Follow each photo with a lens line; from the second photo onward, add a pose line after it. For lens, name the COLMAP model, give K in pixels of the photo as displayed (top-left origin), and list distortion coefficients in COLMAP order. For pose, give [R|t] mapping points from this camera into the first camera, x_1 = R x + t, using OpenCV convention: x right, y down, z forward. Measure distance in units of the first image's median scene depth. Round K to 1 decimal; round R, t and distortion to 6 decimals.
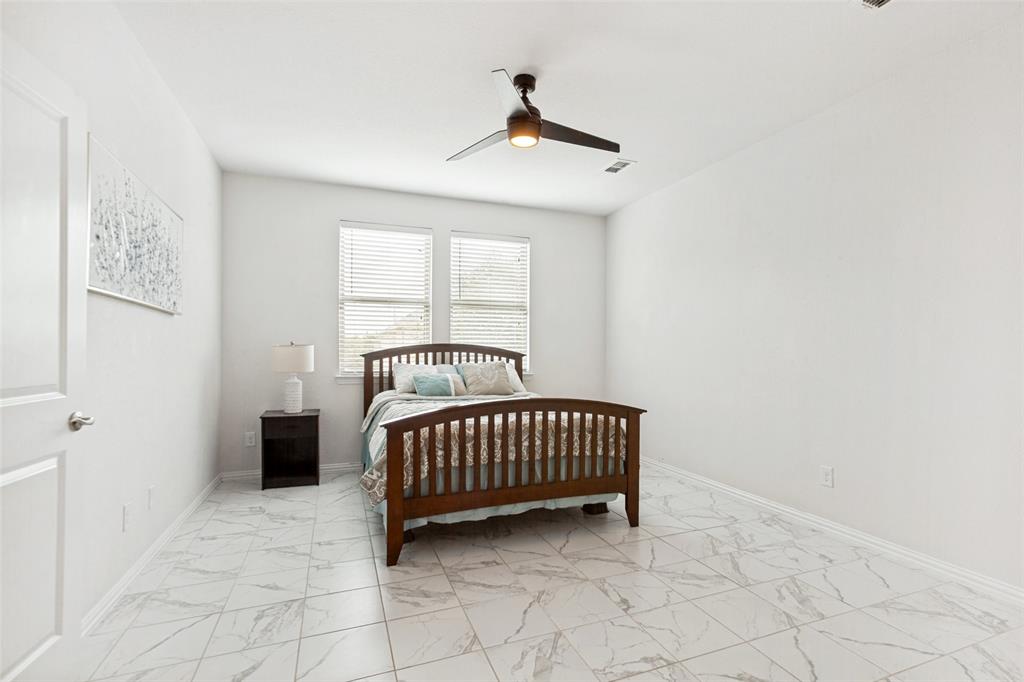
lens RADIAL K [[471.6, 0, 513.4], [0, 471.6, 358.7], [0, 0, 1]] dist [-0.002472, 0.000208]
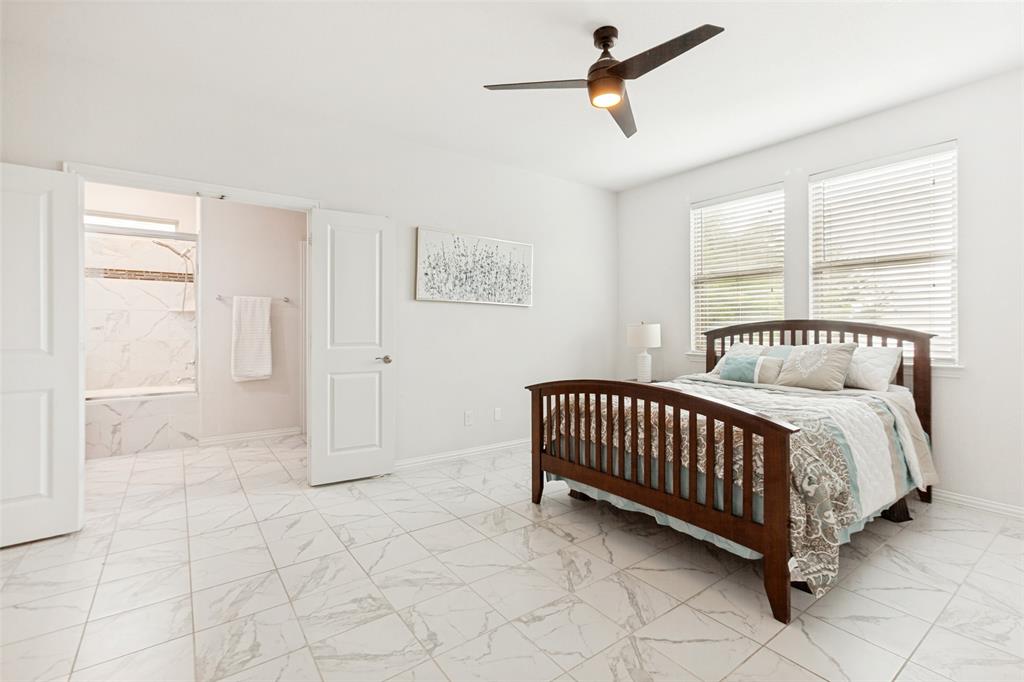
lens RADIAL K [[458.8, 0, 517.7], [0, 458.8, 331.8], [0, 0, 1]] dist [-0.002869, 0.008153]
pose [[0.275545, 0.004542, -0.961278, 0.769733], [-0.016363, 0.999866, 0.000034, -0.006104], [0.961149, 0.015720, 0.275582, 0.543056]]
